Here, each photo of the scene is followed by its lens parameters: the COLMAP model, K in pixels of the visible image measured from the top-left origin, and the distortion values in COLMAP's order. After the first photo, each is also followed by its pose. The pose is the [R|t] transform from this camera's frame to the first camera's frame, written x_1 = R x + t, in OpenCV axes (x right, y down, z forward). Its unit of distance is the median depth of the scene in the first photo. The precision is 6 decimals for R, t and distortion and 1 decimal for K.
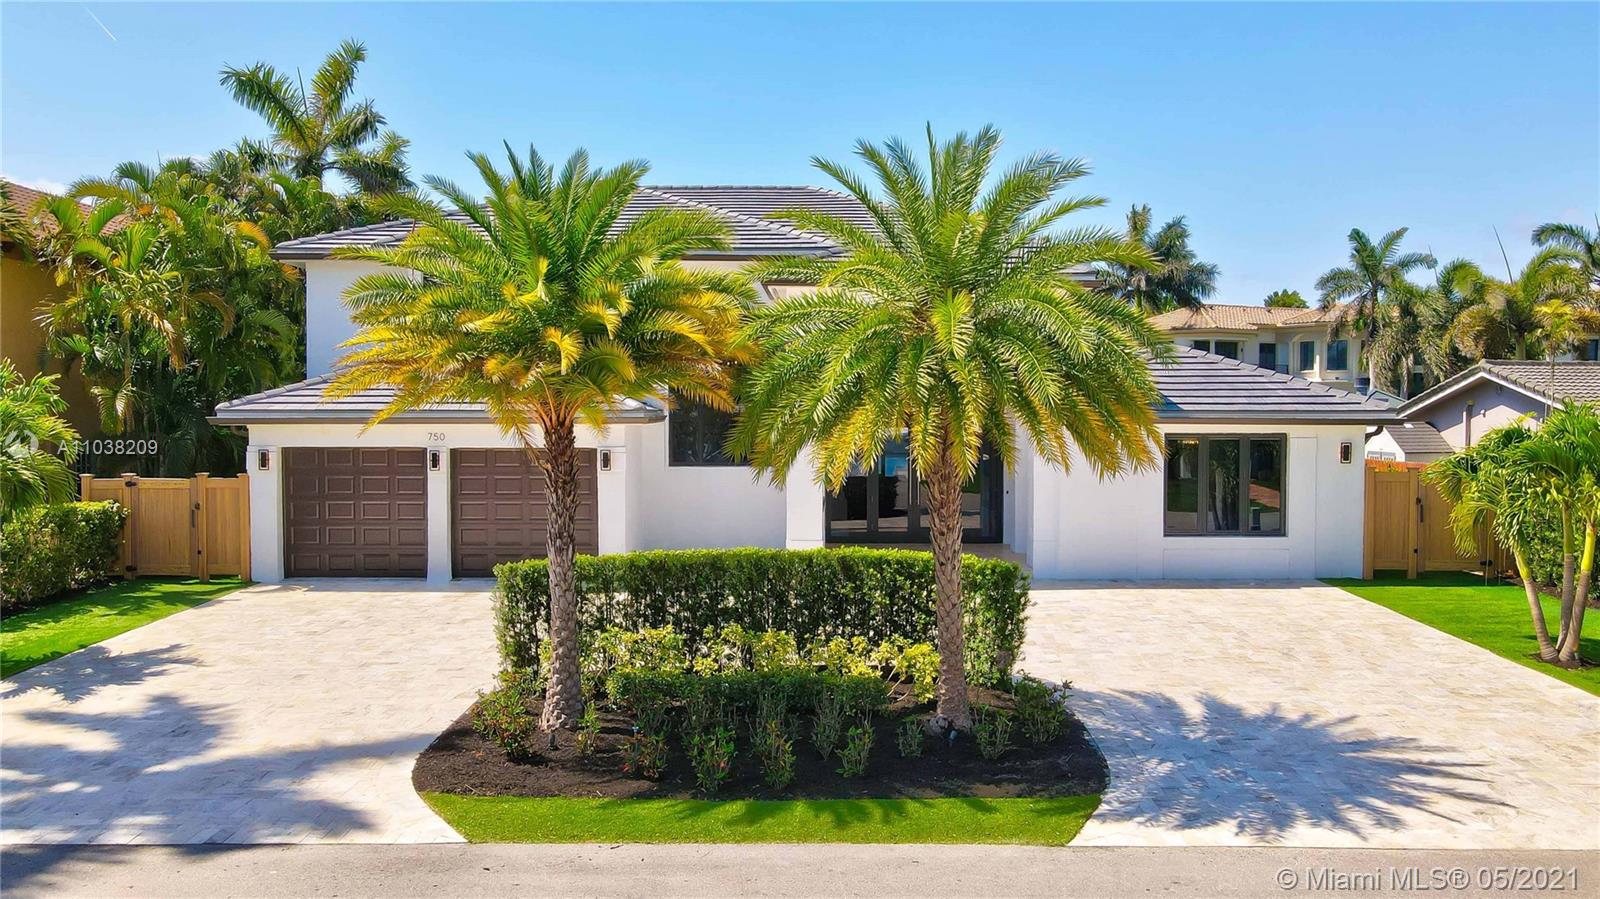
lens RADIAL K [[1177.2, 0, 800.0], [0, 1177.2, 449.5], [0, 0, 1]] dist [0.020909, 0.001849]
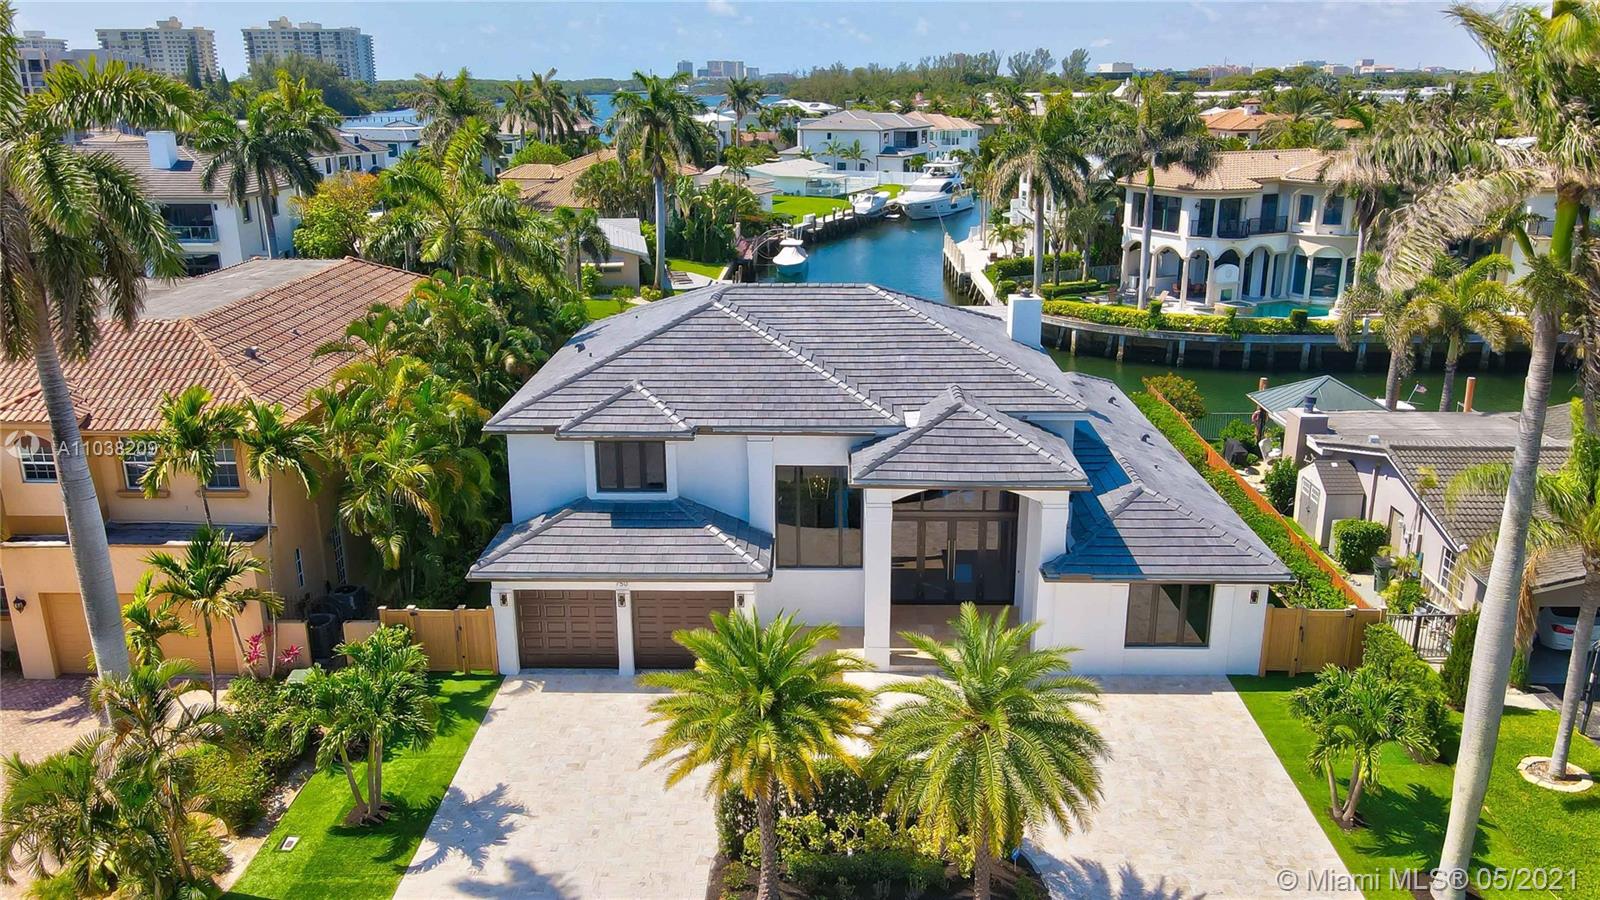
lens RADIAL K [[1177.2, 0, 800.0], [0, 1177.2, 450.0], [0, 0, 1]] dist [0.020909, 0.001849]
pose [[0.999961, -0.003197, -0.008217, -0.079548], [0.005301, 0.962695, 0.270539, -0.563864], [0.007046, -0.270572, 0.962674, -0.341325]]
